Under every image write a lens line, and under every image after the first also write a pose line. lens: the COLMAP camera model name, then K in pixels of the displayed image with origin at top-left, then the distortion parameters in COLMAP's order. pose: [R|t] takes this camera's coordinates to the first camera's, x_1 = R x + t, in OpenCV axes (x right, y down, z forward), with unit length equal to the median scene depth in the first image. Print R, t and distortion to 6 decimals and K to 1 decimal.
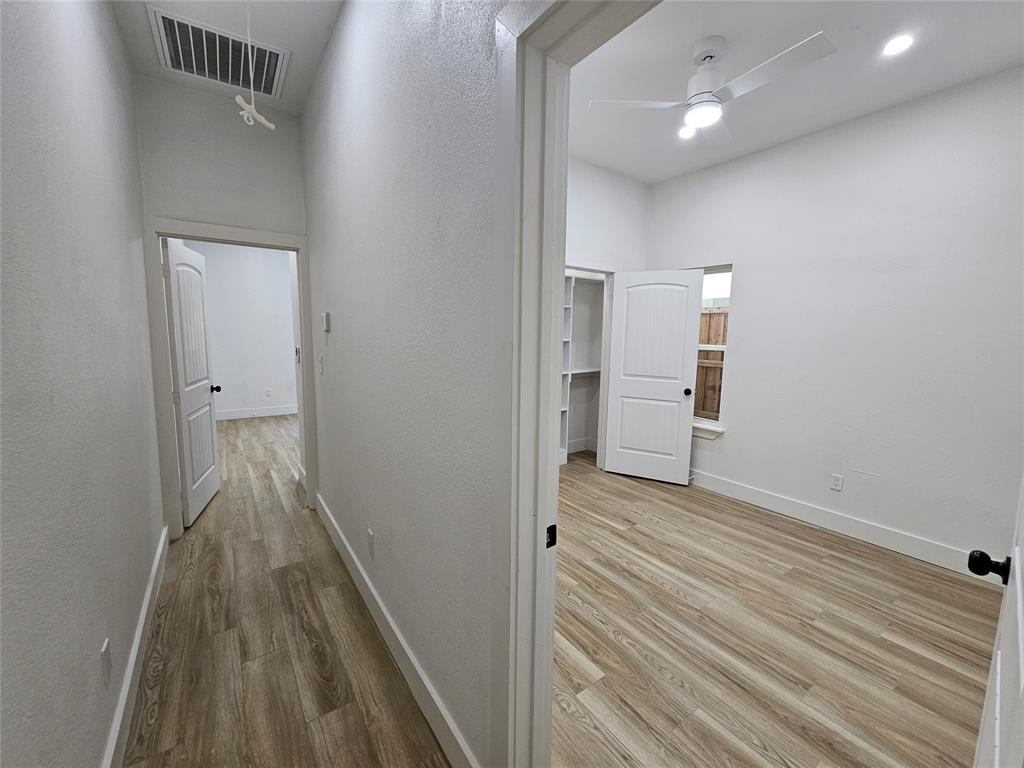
lens RADIAL K [[418.1, 0, 516.7], [0, 418.1, 382.4], [0, 0, 1]] dist [-0.002069, 0.000984]
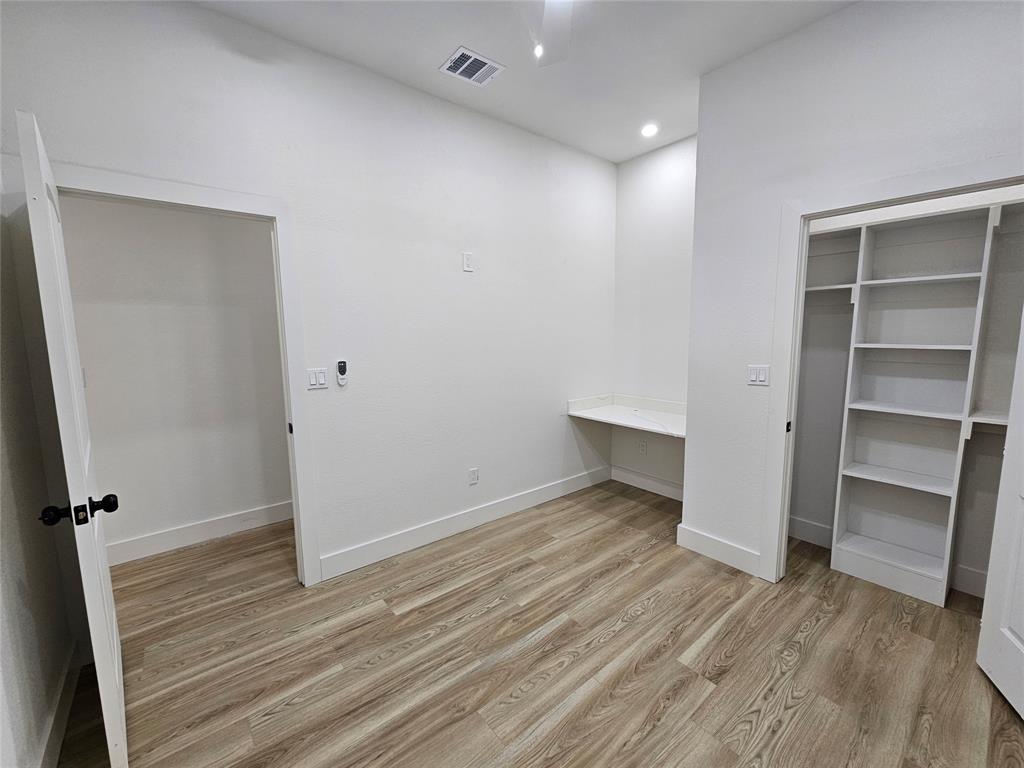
lens RADIAL K [[418.1, 0, 516.7], [0, 418.1, 381.8], [0, 0, 1]] dist [-0.002069, 0.000984]
pose [[0.072765, 0.108650, -0.991413, 0.708350], [-0.117278, 0.988084, 0.099677, -0.066847], [0.990430, 0.109018, 0.084640, 0.608404]]
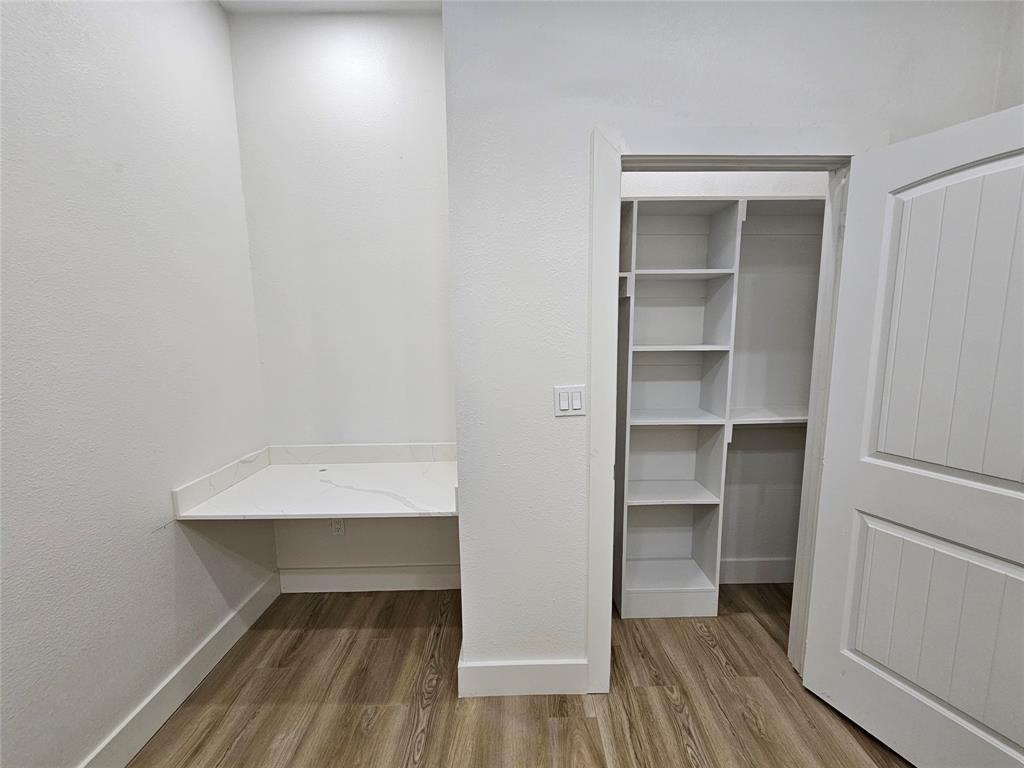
lens RADIAL K [[418.1, 0, 517.8], [0, 418.1, 380.5], [0, 0, 1]] dist [-0.002069, 0.000984]
pose [[0.818704, 0.052308, -0.571828, 0.254833], [-0.051703, 0.998512, 0.017314, -0.081953], [0.571883, 0.015390, 0.820191, 0.665265]]
